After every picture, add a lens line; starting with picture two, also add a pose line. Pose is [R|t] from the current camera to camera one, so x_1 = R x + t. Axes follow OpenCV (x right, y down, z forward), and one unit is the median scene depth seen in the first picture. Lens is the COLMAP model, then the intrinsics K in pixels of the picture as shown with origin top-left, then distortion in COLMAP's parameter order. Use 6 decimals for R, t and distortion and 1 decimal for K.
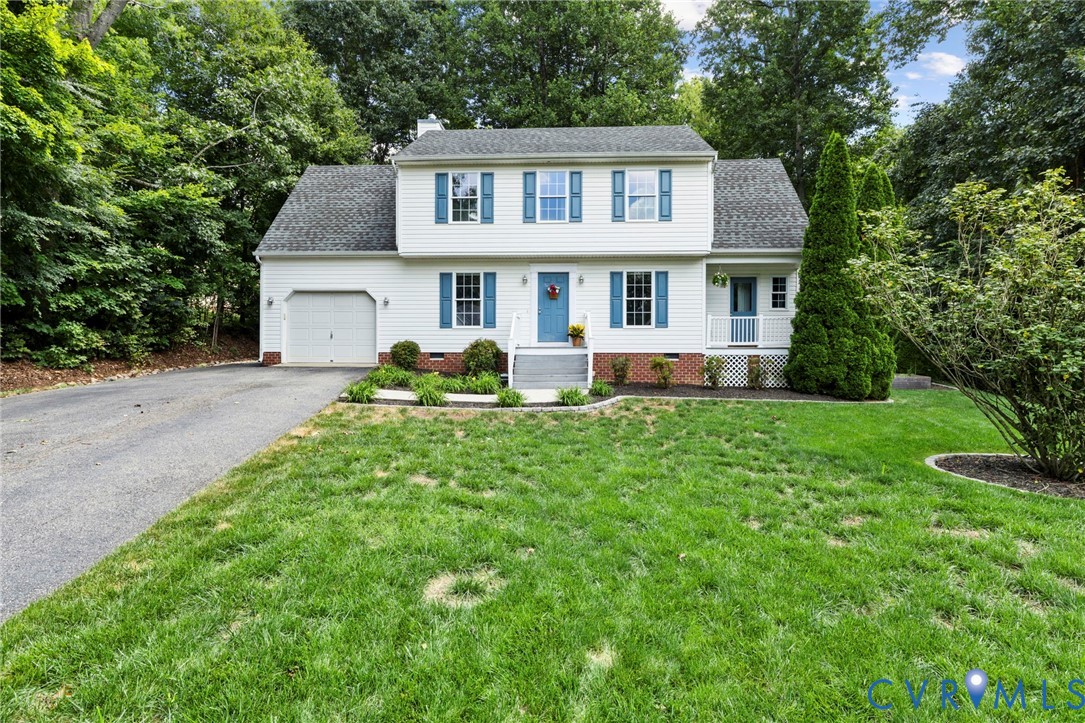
lens RADIAL K [[465.7, 0, 534.4], [0, 465.7, 350.6], [0, 0, 1]] dist [-0.003353, -0.000087]
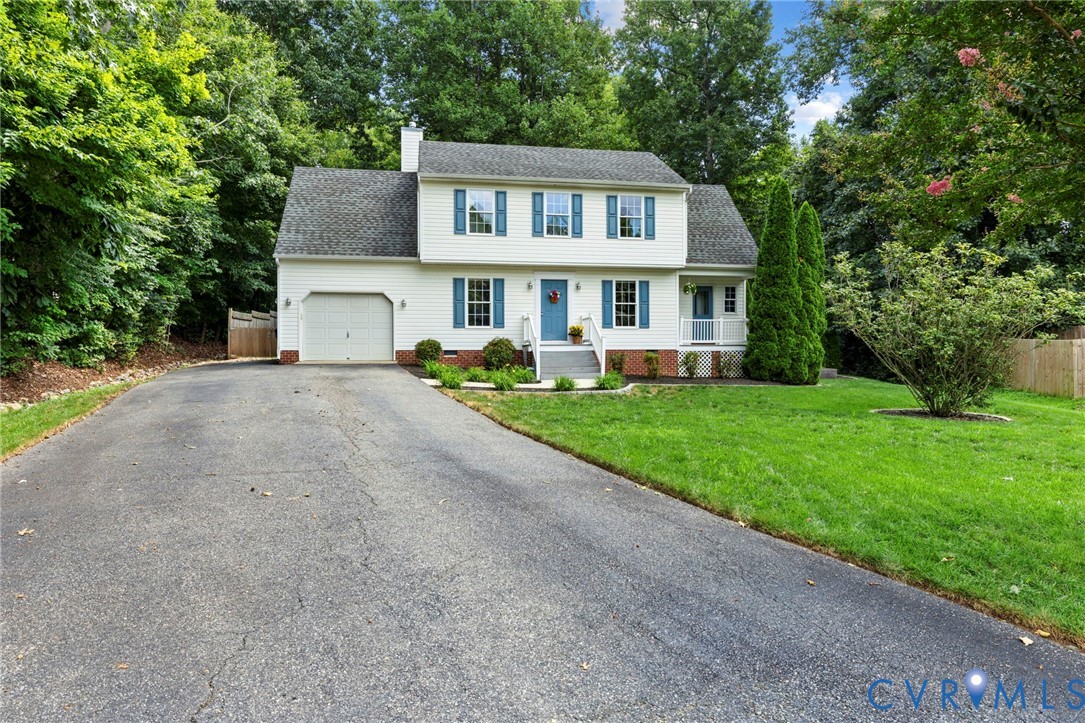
lens RADIAL K [[478.1, 0, 539.8], [0, 478.1, 349.1], [0, 0, 1]] dist [-0.003560, -0.000230]
pose [[0.984694, -0.004277, 0.174240, -0.200521], [0.004910, 0.999983, -0.003201, 0.006172], [-0.174224, 0.004008, 0.984698, -0.151765]]
